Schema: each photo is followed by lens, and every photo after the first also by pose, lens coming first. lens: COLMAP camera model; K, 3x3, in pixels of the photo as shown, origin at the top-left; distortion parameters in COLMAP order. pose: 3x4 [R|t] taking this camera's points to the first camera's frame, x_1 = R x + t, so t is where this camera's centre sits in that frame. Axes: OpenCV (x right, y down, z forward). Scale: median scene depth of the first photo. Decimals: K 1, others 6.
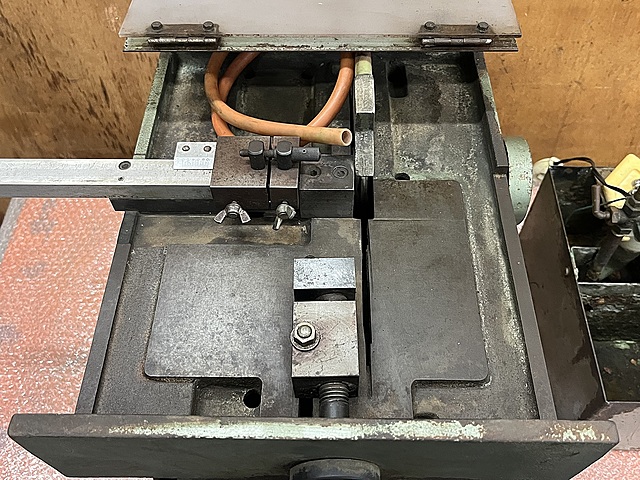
lens RADIAL K [[591.6, 0, 320.0], [0, 591.6, 240.0], [0, 0, 1]] dist [0.034686, -0.070266]
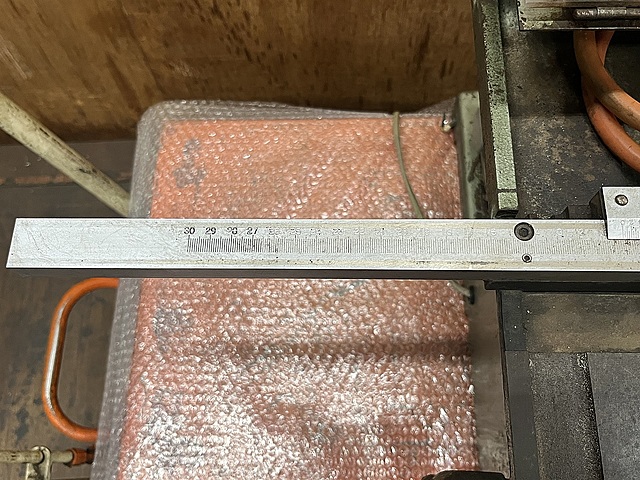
lens RADIAL K [[591.6, 0, 320.0], [0, 591.6, 240.0], [0, 0, 1]] dist [0.034686, -0.070266]
pose [[0.999354, -0.005871, -0.035447, -0.517080], [0.014527, 0.968344, 0.249196, -0.272632], [0.032862, -0.249550, 0.967804, 0.394318]]
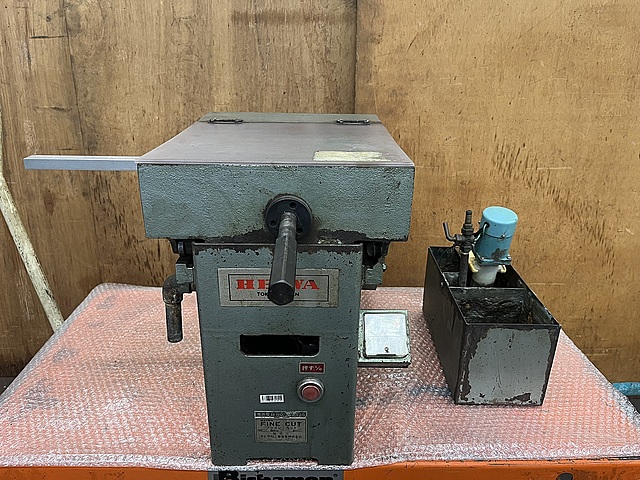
lens RADIAL K [[482.4, 0, 320.0], [0, 482.4, 240.0], [0, 0, 1]] dist [-0.000742, -0.000189]
pose [[0.999589, 0.013164, 0.025461, 0.075915], [0.003129, 0.832865, -0.553467, 1.002594], [-0.028492, 0.553320, 0.832482, -0.215304]]
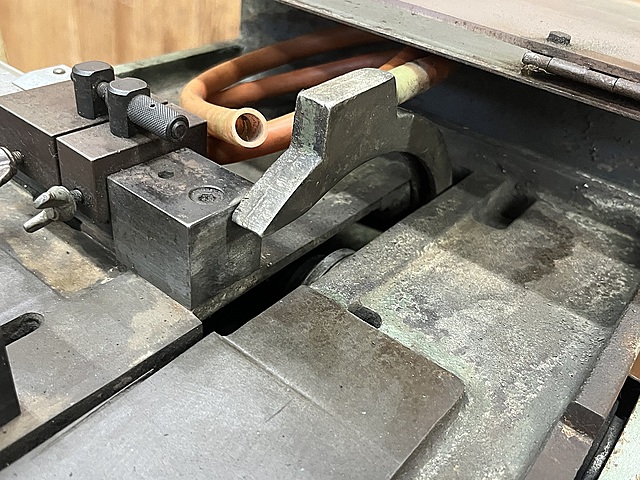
lens RADIAL K [[615.3, 0, 320.0], [0, 615.3, 240.0], [0, 0, 1]] dist [-0.000532, -0.004623]
pose [[0.792458, 0.430711, -0.431855, 0.309565], [-0.562612, 0.789626, -0.244864, -0.021636], [0.235538, 0.437012, 0.868068, 0.616756]]
